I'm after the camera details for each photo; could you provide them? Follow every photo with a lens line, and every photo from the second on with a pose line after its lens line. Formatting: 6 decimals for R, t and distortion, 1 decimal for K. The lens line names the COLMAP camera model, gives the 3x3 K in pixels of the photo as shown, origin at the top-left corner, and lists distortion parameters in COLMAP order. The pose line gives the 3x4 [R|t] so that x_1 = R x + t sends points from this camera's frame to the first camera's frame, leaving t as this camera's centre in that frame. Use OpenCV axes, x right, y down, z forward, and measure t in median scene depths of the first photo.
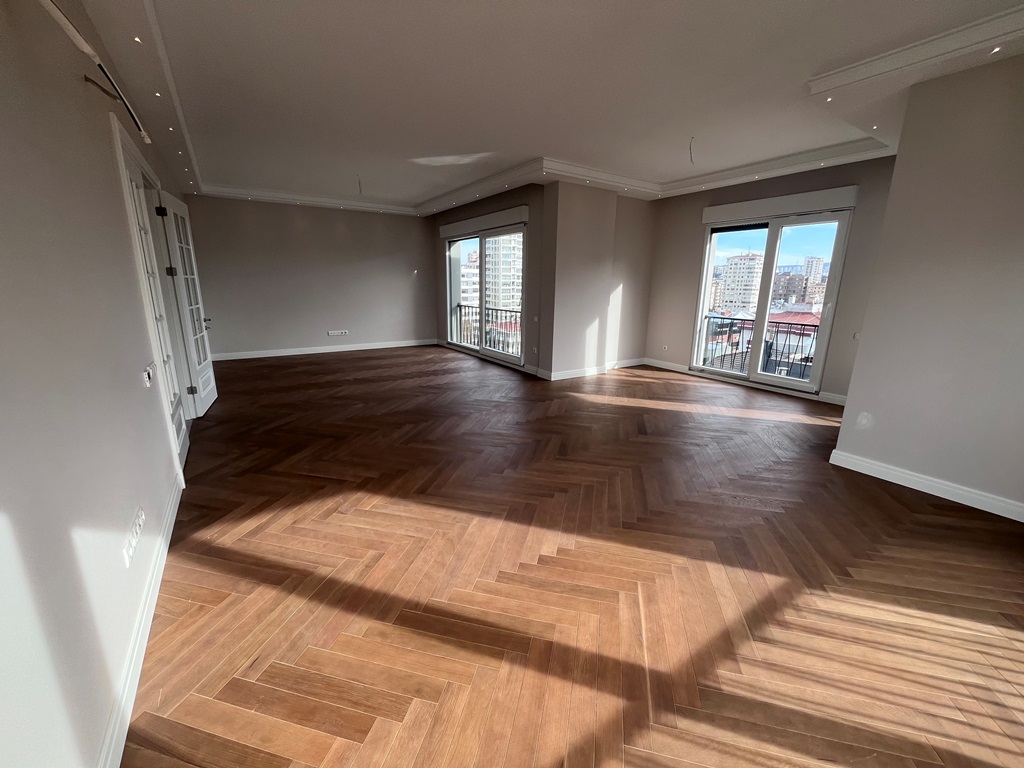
lens RADIAL K [[410.7, 0, 510.8], [0, 410.7, 377.7], [0, 0, 1]] dist [-0.004546, 0.001154]
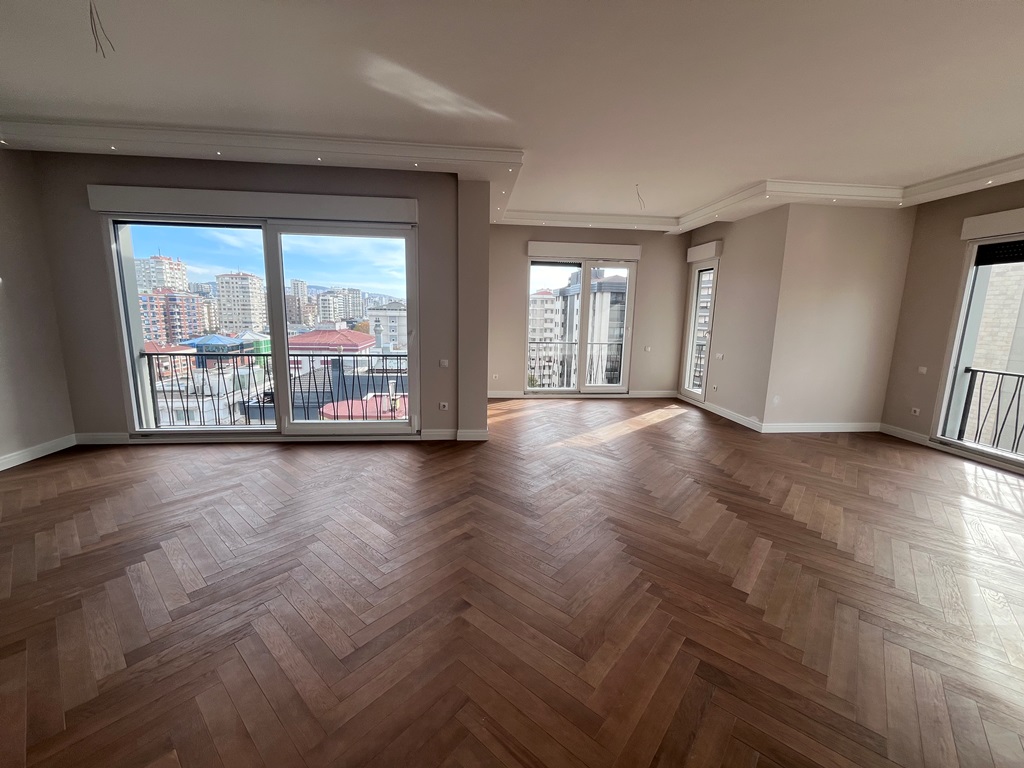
lens RADIAL K [[410.7, 0, 508.9], [0, 410.7, 380.1], [0, 0, 1]] dist [-0.004546, 0.001154]
pose [[0.464675, -0.151011, 0.872509, -0.411305], [0.186418, 0.979950, 0.070326, -0.114520], [-0.865636, 0.129973, 0.483510, 0.451623]]
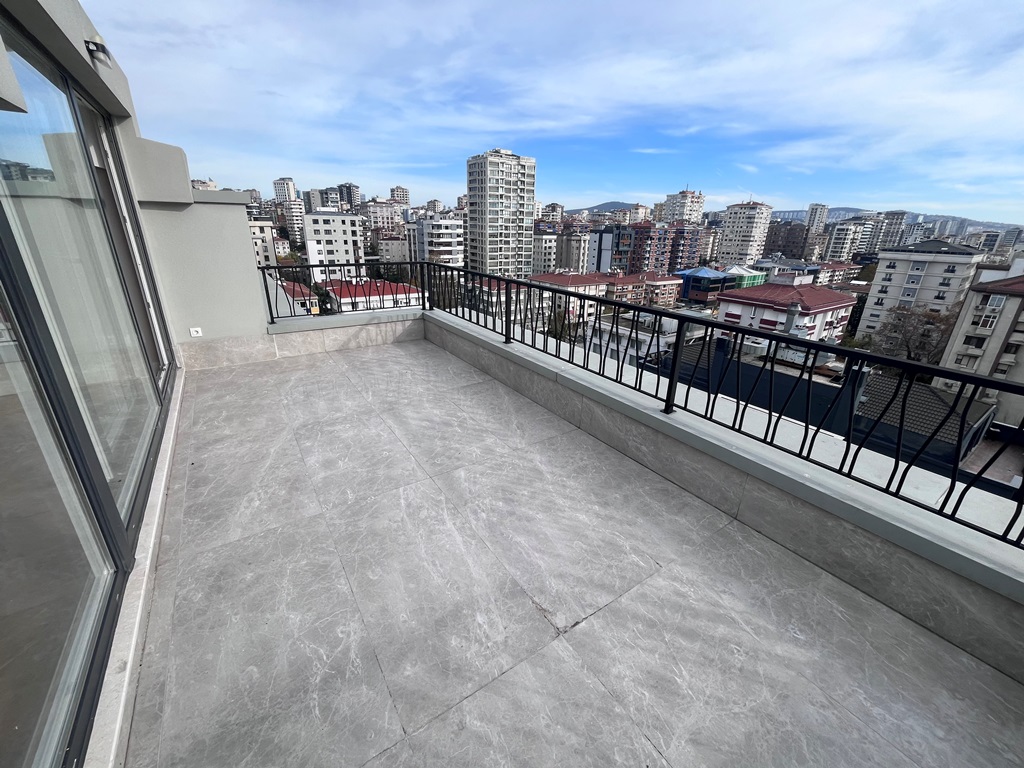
lens RADIAL K [[410.7, 0, 509.5], [0, 410.7, 380.8], [0, 0, 1]] dist [-0.004546, 0.001154]
pose [[0.999916, 0.004132, 0.012249, 0.454833], [-0.005687, 0.991524, 0.129802, -0.464954], [-0.011609, -0.129861, 0.991464, 0.192202]]
